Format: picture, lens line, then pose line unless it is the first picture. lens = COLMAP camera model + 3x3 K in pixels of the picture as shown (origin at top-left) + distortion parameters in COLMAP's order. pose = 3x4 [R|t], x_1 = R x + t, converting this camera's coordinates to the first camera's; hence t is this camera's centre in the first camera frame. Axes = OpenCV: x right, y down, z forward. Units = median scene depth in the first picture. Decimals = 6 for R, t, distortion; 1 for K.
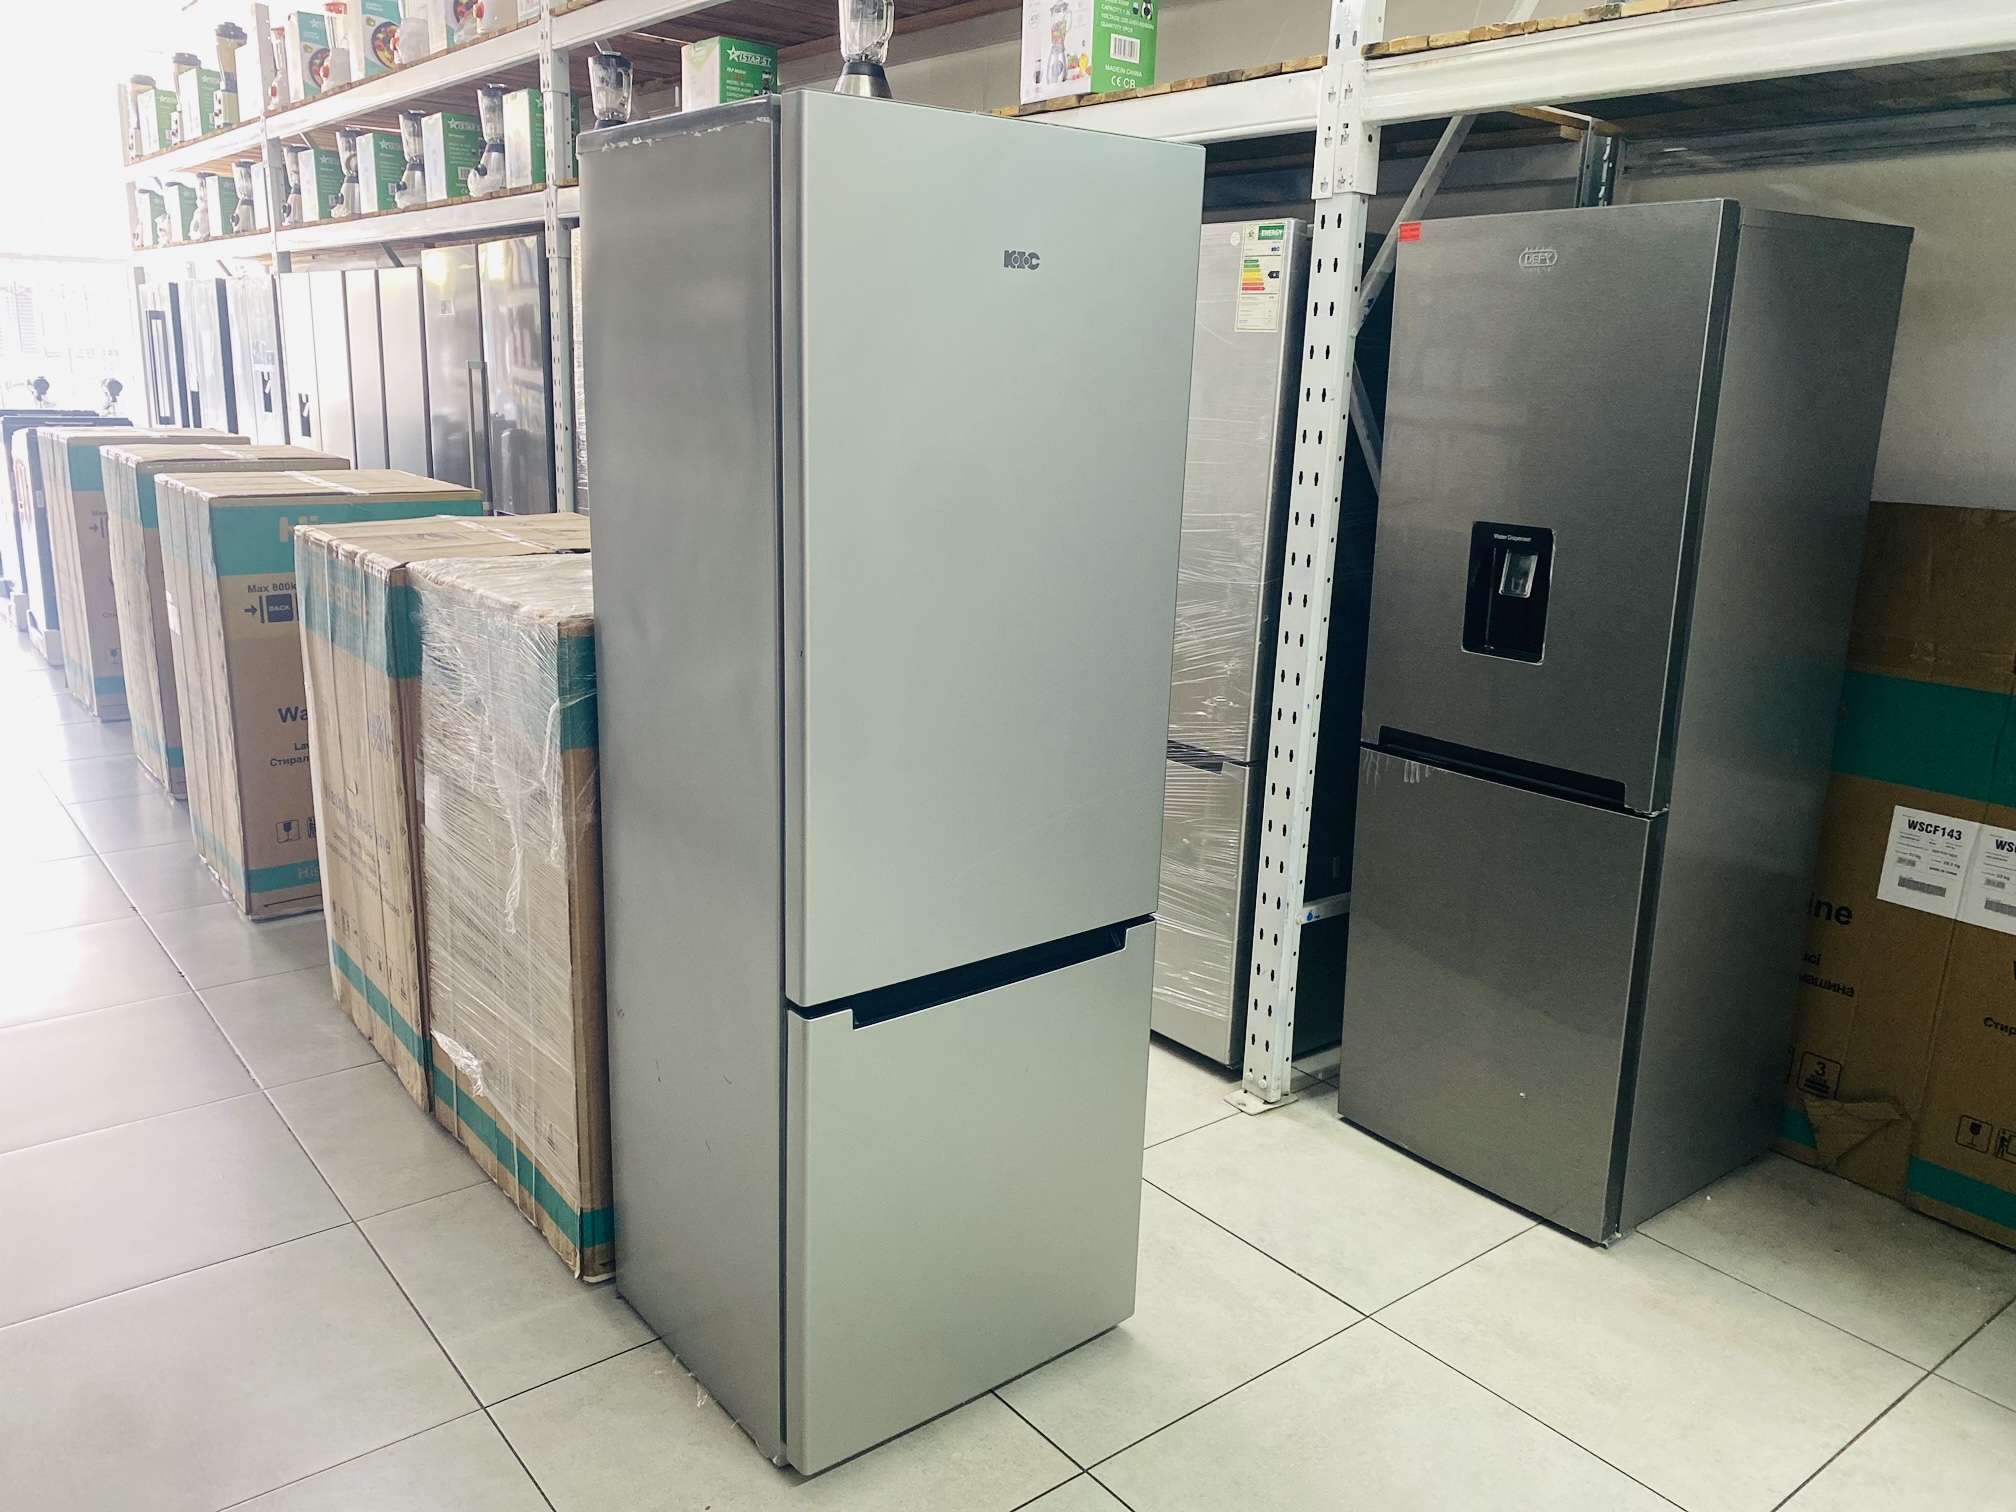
lens RADIAL K [[1537.8, 0, 1010.2], [0, 1537.8, 738.7], [0, 0, 1]] dist [0.017796, -0.016128]
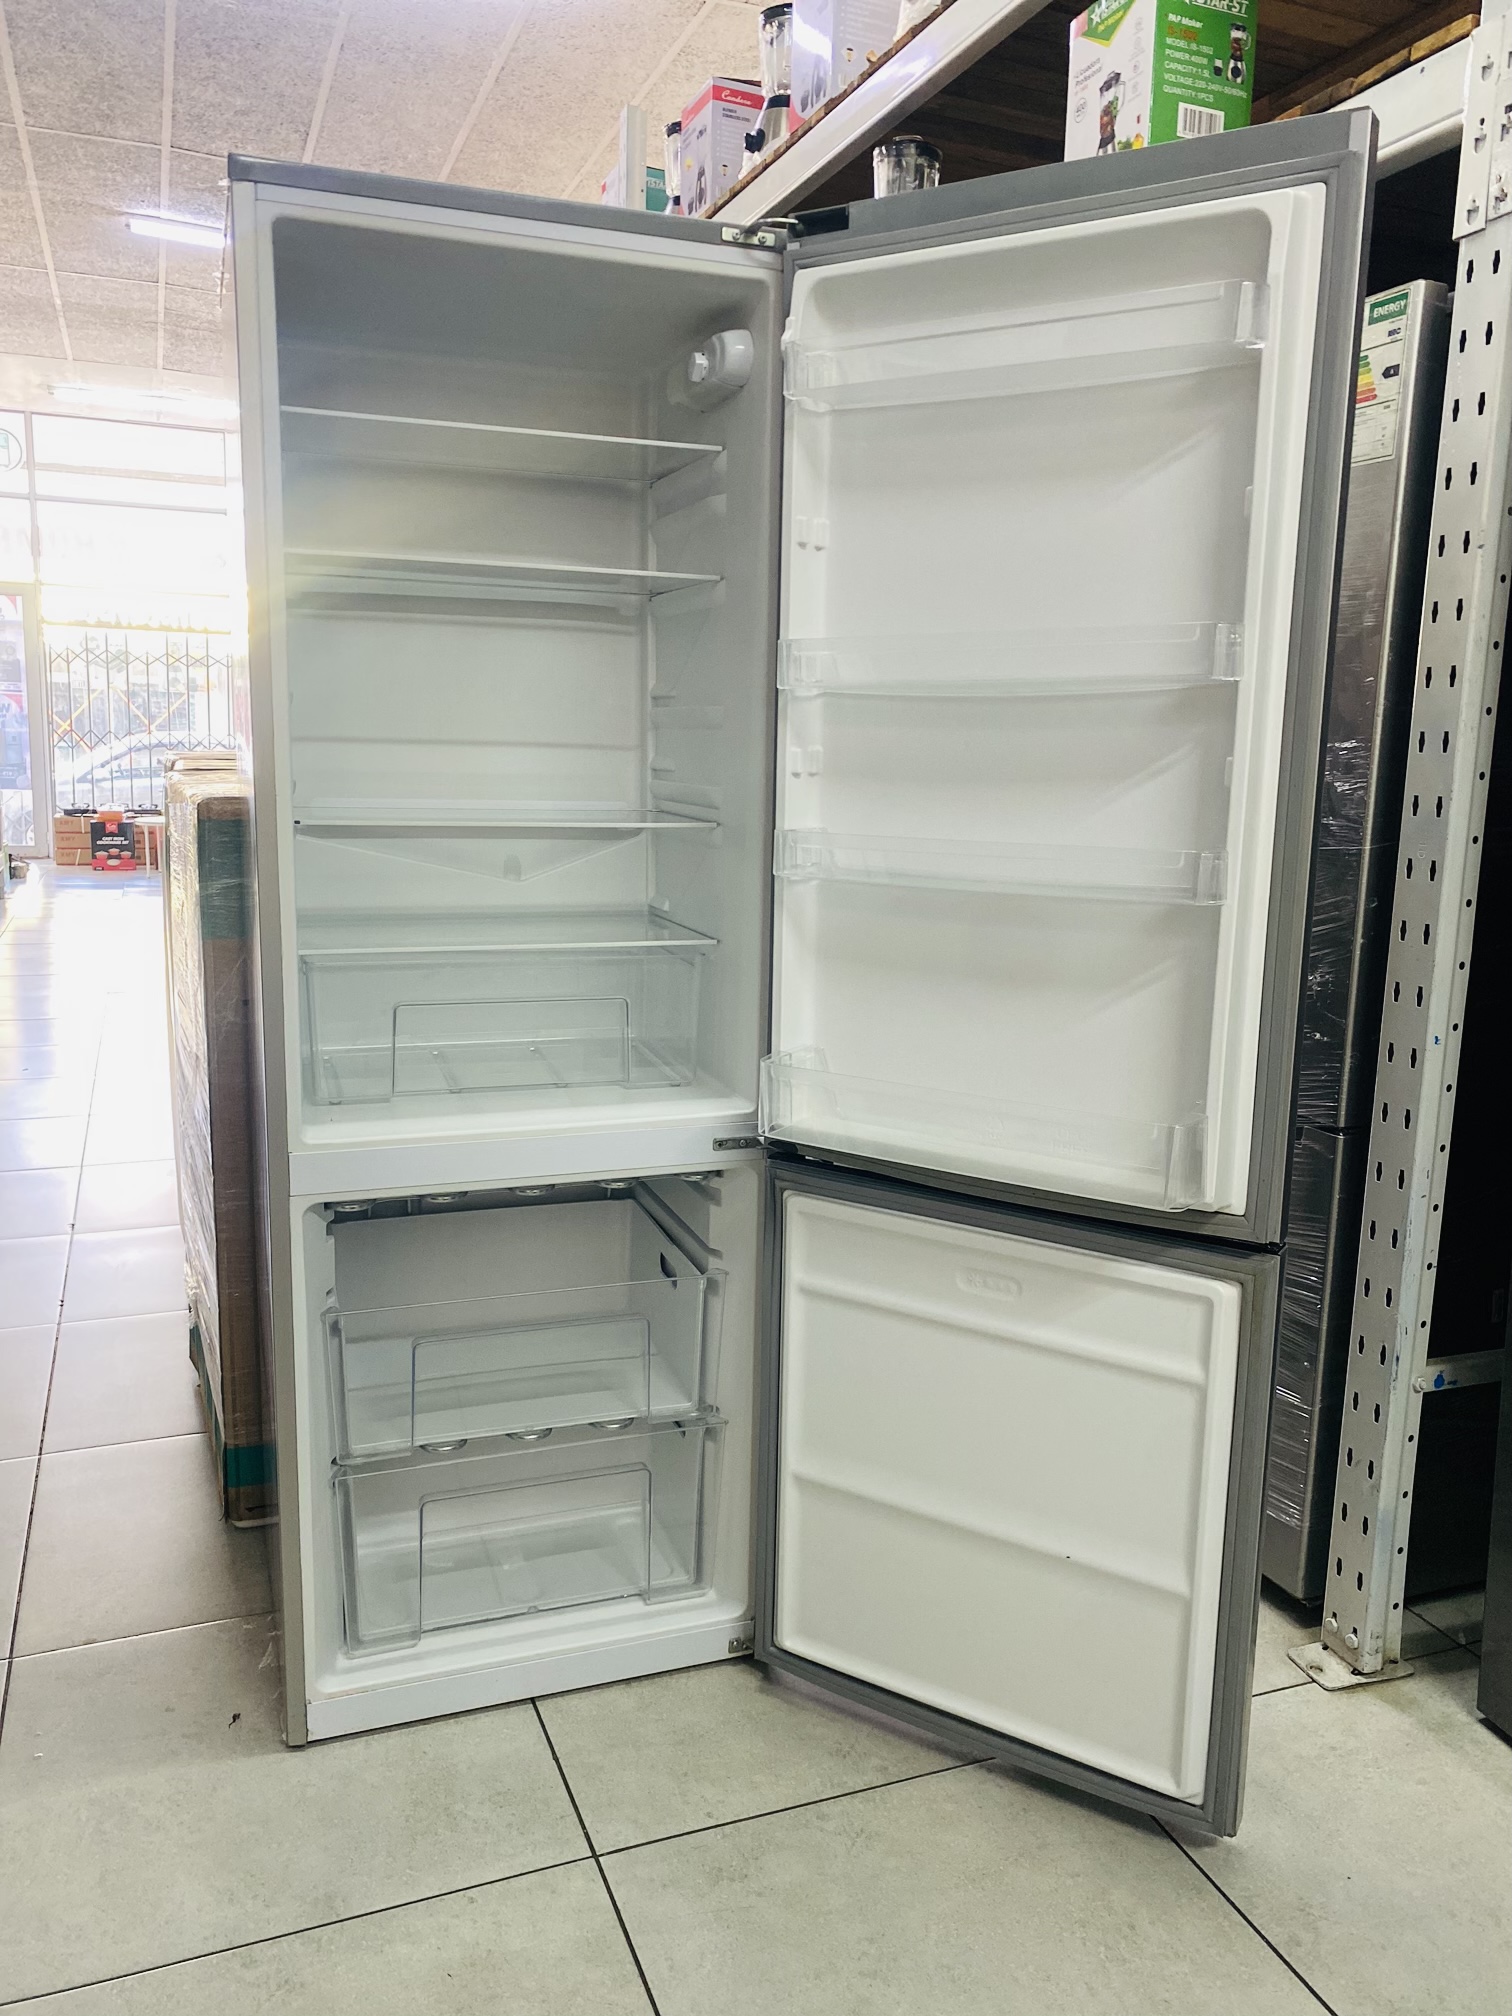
lens RADIAL K [[1537.8, 0, 769.8], [0, 1537.8, 998.2], [0, 0, 1]] dist [0.017796, -0.016128]
pose [[0.956109, 0.036702, -0.290705, 0.109772], [-0.060554, 0.995457, -0.073481, 0.022379], [0.286687, 0.087859, 0.953987, 0.302267]]
